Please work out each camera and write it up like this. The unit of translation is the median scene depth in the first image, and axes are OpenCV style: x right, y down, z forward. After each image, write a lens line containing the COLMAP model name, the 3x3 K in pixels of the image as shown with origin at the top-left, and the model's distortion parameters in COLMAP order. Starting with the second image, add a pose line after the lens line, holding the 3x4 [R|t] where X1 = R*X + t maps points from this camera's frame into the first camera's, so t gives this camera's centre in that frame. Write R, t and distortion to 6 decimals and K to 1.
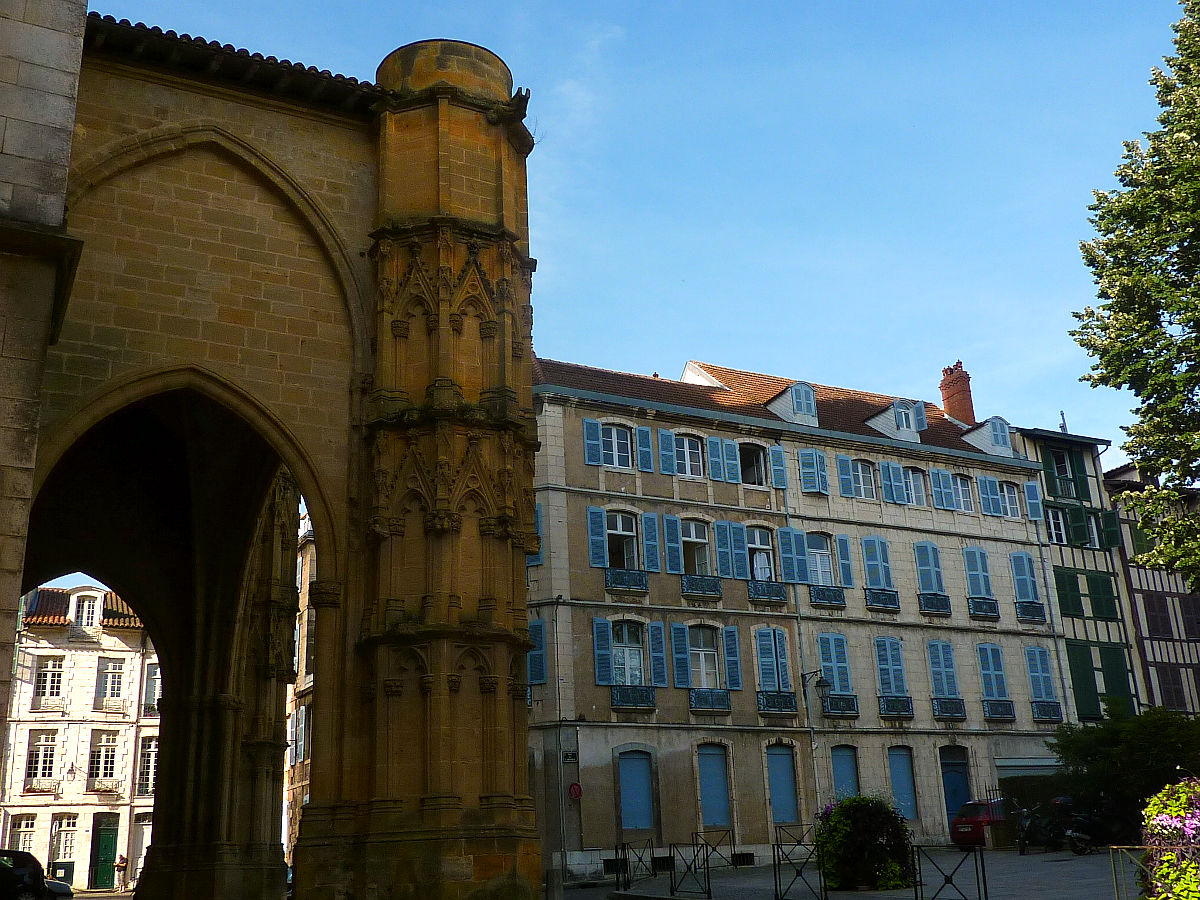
lens RADIAL K [[1190.1, 0, 599.0], [0, 1190.1, 445.5], [0, 0, 1]] dist [-0.016000, 0.000000]
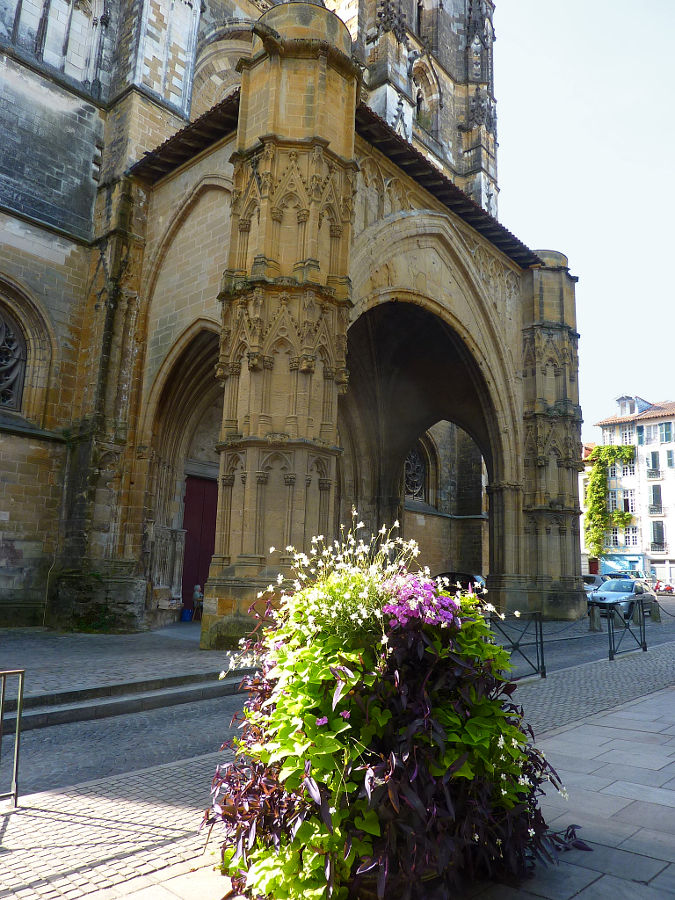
lens RADIAL K [[662.7, 0, 339.2], [0, 662.7, 454.6], [0, 0, 1]] dist [-0.030139, -0.004145]
pose [[0.365363, -0.126866, -0.922179, 0.593226], [0.267032, 0.963317, -0.026729, 0.204269], [0.891742, -0.236485, 0.385838, 0.735617]]
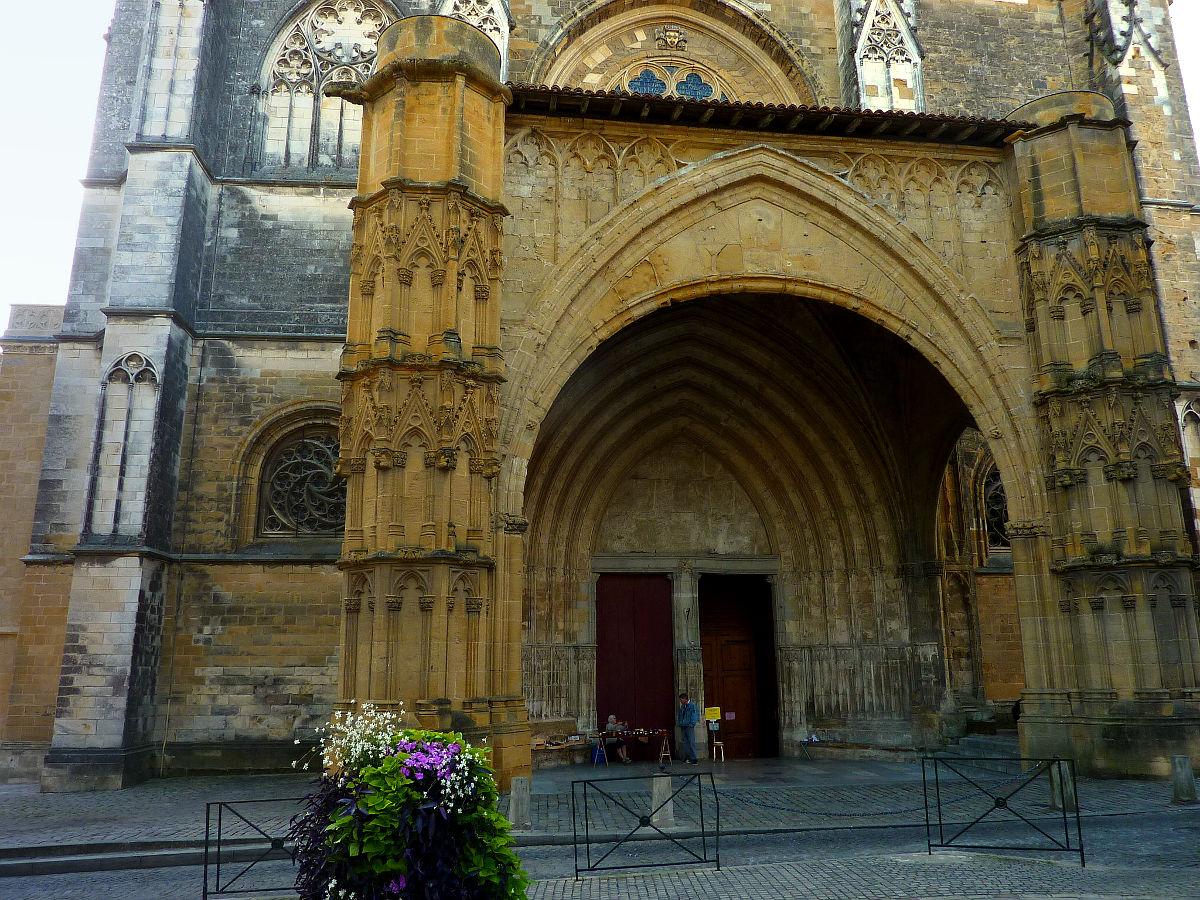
lens RADIAL K [[883.5, 0, 604.5], [0, 883.5, 449.8], [0, 0, 1]] dist [-0.030139, -0.004145]
pose [[-0.353562, -0.186898, -0.916549, 0.578071], [0.332262, 0.890847, -0.309829, 0.377277], [0.874412, -0.414078, -0.252871, 1.365561]]
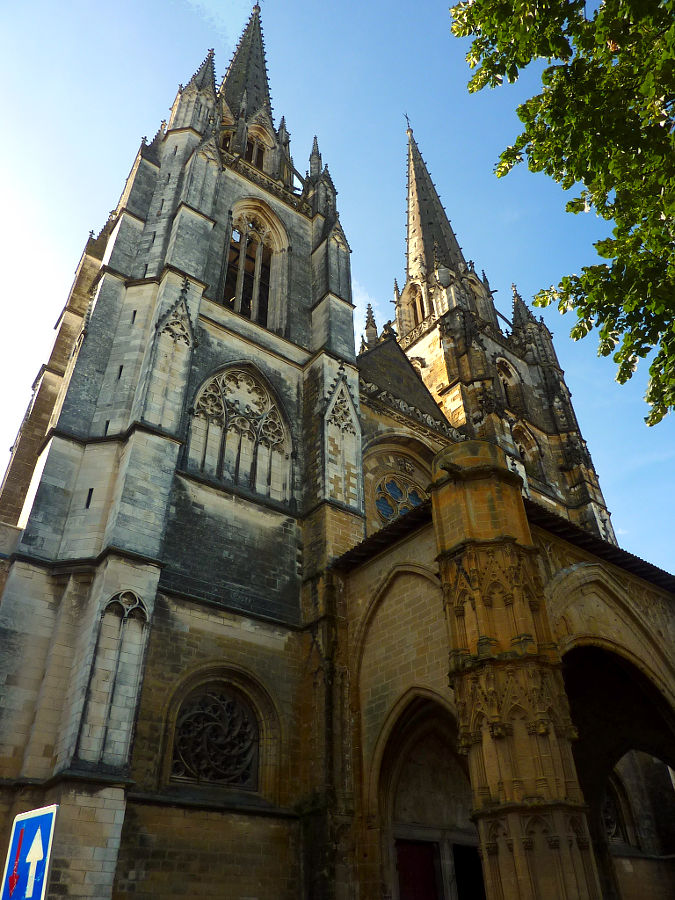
lens RADIAL K [[662.7, 0, 340.1], [0, 662.7, 454.6], [0, 0, 1]] dist [-0.030139, -0.004145]
pose [[0.193159, -0.577503, -0.793209, 0.729208], [0.344282, 0.796924, -0.496369, 0.130871], [0.918781, -0.177210, 0.352757, 0.544275]]
